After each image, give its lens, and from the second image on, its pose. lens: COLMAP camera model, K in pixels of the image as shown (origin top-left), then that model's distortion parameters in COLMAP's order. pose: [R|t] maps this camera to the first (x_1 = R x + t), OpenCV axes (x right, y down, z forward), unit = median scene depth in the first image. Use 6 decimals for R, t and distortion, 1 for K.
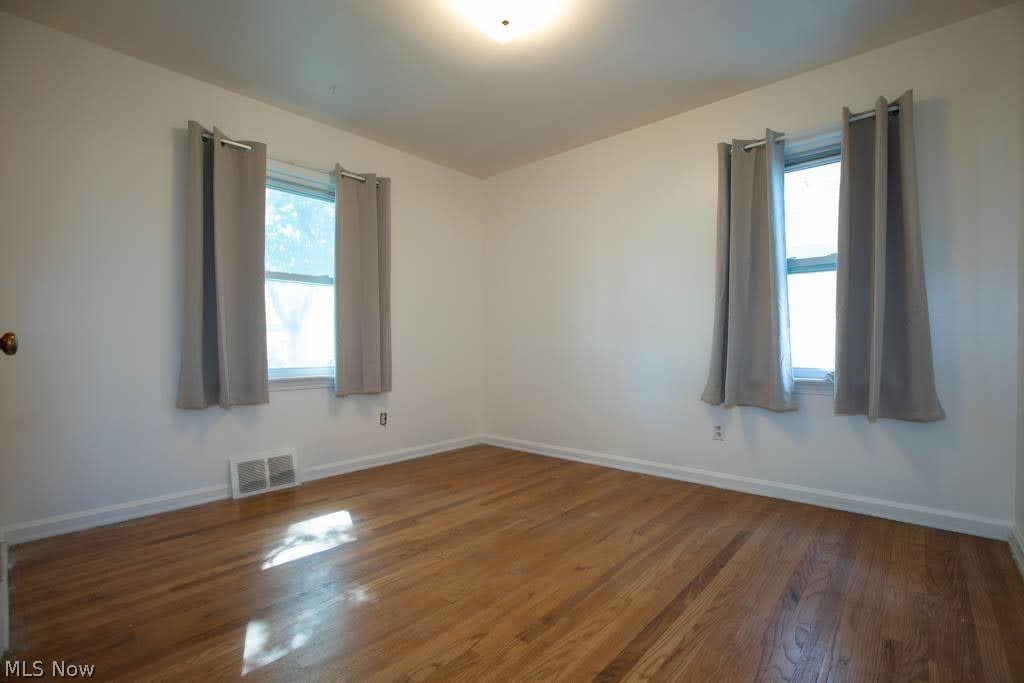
lens RADIAL K [[466.1, 0, 515.5], [0, 466.1, 349.3], [0, 0, 1]] dist [-0.031651, 0.000466]
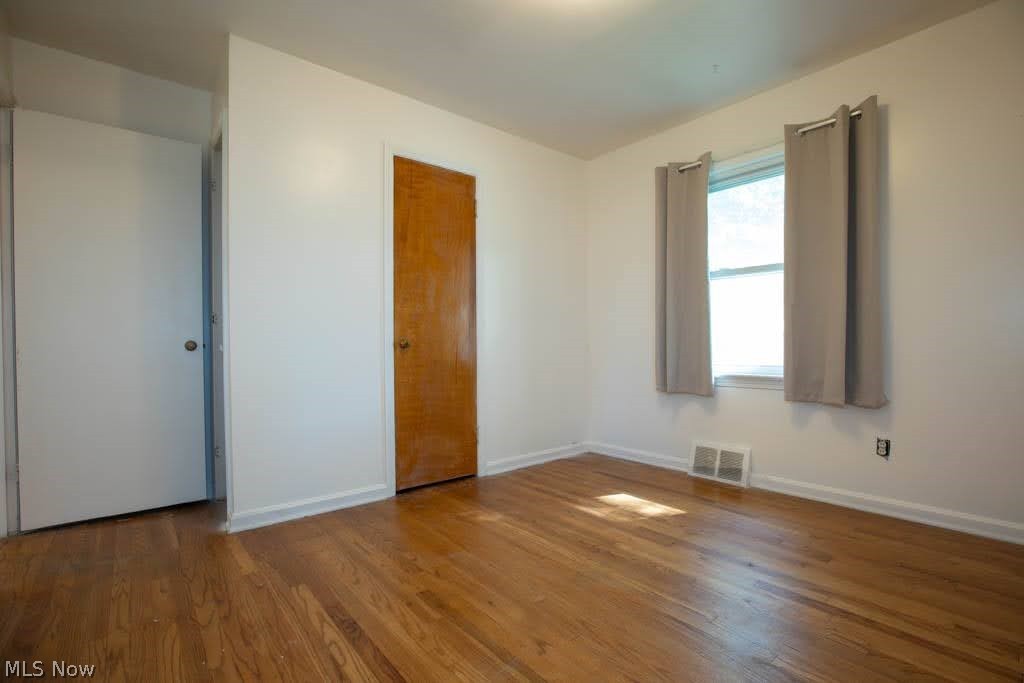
lens RADIAL K [[466.1, 0, 515.5], [0, 466.1, 349.3], [0, 0, 1]] dist [-0.031651, 0.000466]
pose [[-0.147138, 0.013922, -0.989018, 0.618038], [0.002684, 0.999903, 0.013676, -0.007966], [0.989112, -0.000642, -0.147161, 0.758127]]
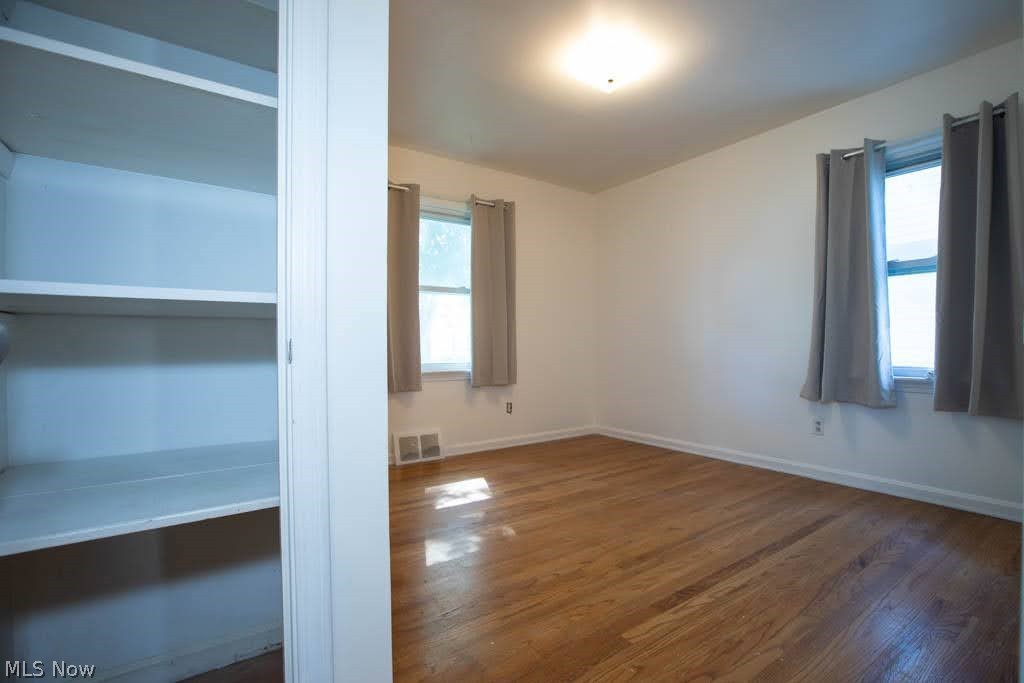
lens RADIAL K [[473.1, 0, 526.6], [0, 473.1, 345.6], [0, 0, 1]] dist [-0.027001, 0.000460]
pose [[0.975703, 0.000550, -0.219096, 0.025747], [-0.001942, 0.999979, -0.006139, 0.000848], [0.219088, 0.006416, 0.975684, -0.203904]]
